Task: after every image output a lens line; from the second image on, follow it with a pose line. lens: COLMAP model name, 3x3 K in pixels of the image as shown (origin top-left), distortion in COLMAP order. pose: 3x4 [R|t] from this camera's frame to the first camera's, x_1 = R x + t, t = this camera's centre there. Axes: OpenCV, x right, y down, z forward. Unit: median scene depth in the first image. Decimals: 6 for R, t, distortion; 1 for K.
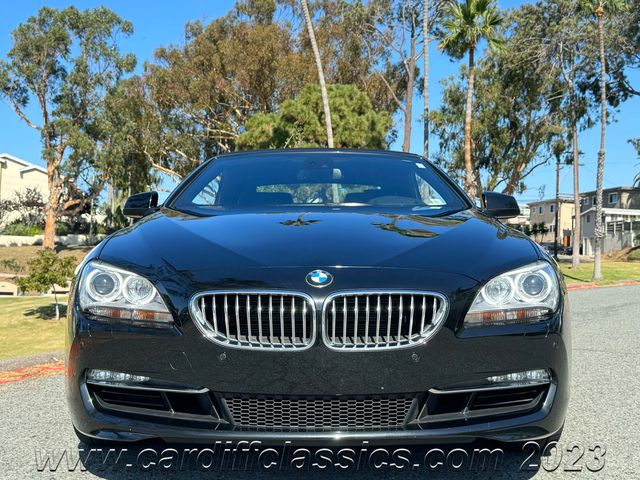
lens RADIAL K [[864.6, 0, 320.0], [0, 864.6, 240.0], [0, 0, 1]] dist [0.219968, -0.504006]
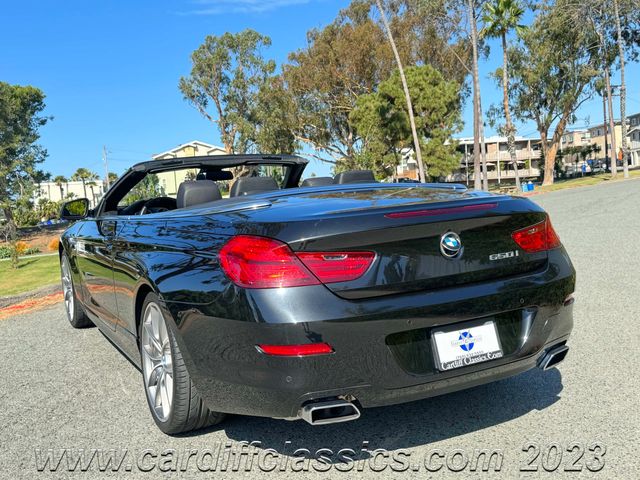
lens RADIAL K [[680.4, 0, 320.0], [0, 680.4, 240.0], [0, 0, 1]] dist [0.190967, -0.398975]
pose [[0.981469, -0.093300, -0.167372, 0.018706], [0.107339, 0.991246, 0.076873, -0.001752], [0.158735, -0.093414, 0.982892, -0.100906]]
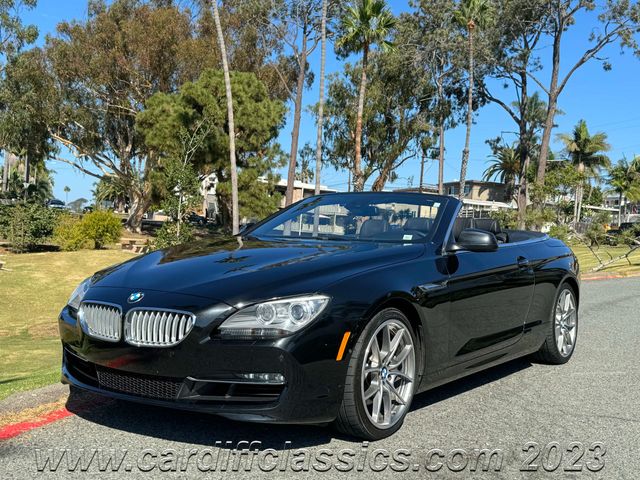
lens RADIAL K [[762.2, 0, 320.0], [0, 762.2, 240.0], [0, 0, 1]] dist [0.217169, -0.481154]
pose [[0.988046, 0.042047, 0.148315, -0.007052], [-0.047146, 0.998406, 0.031029, -0.004652], [-0.146774, -0.037650, 0.988453, 0.030745]]
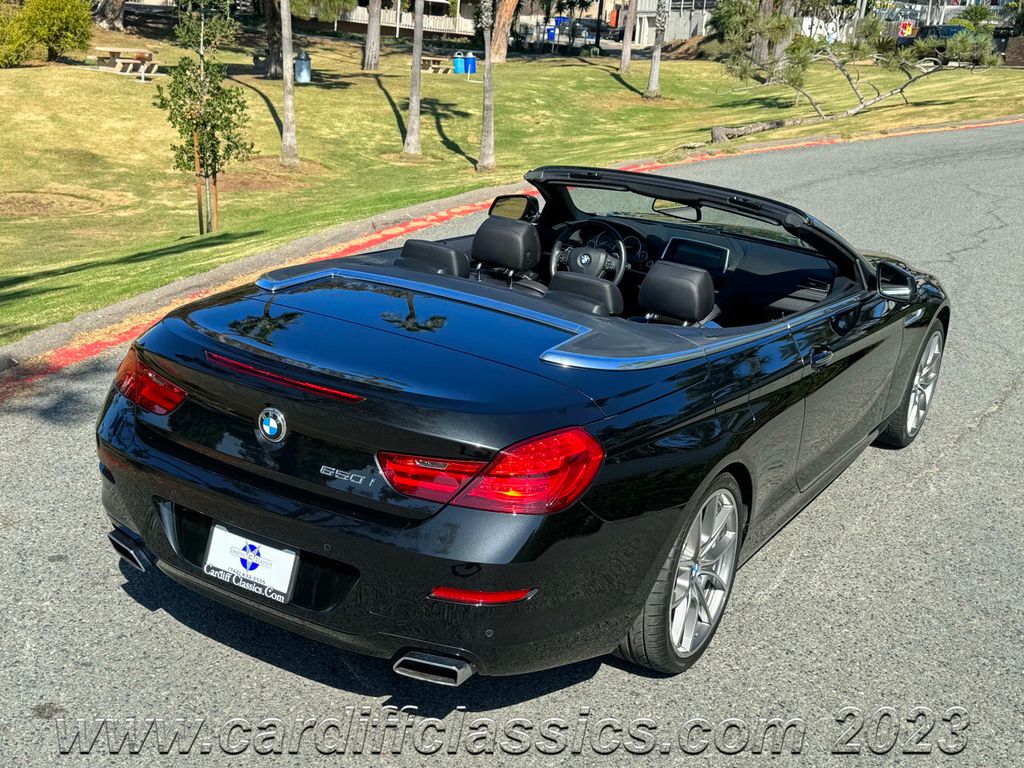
lens RADIAL K [[1287.0, 0, 512.0], [0, 1287.0, 384.0], [0, 0, 1]] dist [0.226679, -0.549529]
pose [[0.978154, -0.001935, 0.207870, -0.008806], [-0.058694, 0.956700, 0.285098, -0.017147], [-0.199421, -0.291071, 0.935686, -0.015854]]
